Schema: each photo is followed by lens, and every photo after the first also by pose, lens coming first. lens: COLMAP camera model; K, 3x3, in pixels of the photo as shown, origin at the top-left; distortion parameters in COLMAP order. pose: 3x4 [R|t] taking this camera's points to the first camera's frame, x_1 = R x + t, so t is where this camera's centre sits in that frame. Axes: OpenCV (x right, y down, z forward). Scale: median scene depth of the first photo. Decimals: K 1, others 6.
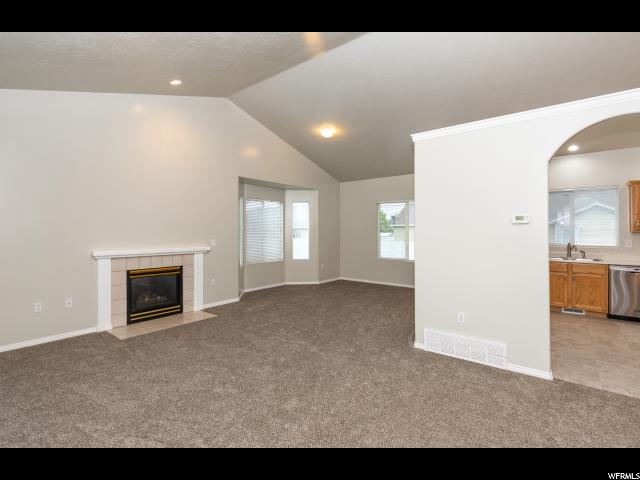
lens RADIAL K [[308.6, 0, 320.0], [0, 308.6, 240.0], [0, 0, 1]] dist [0.001052, 0.000091]
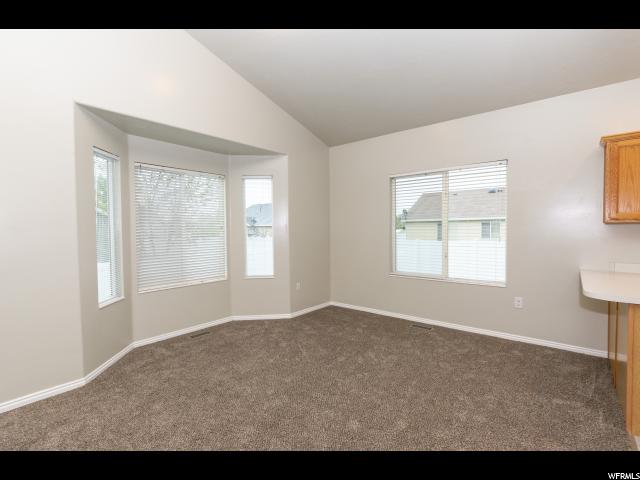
lens RADIAL K [[308.6, 0, 320.0], [0, 308.6, 240.0], [0, 0, 1]] dist [0.001052, 0.000091]
pose [[0.999544, -0.008045, -0.029089, 0.069244], [0.008333, 0.999917, 0.009787, -0.010512], [0.029007, -0.010025, 0.999529, 0.420384]]
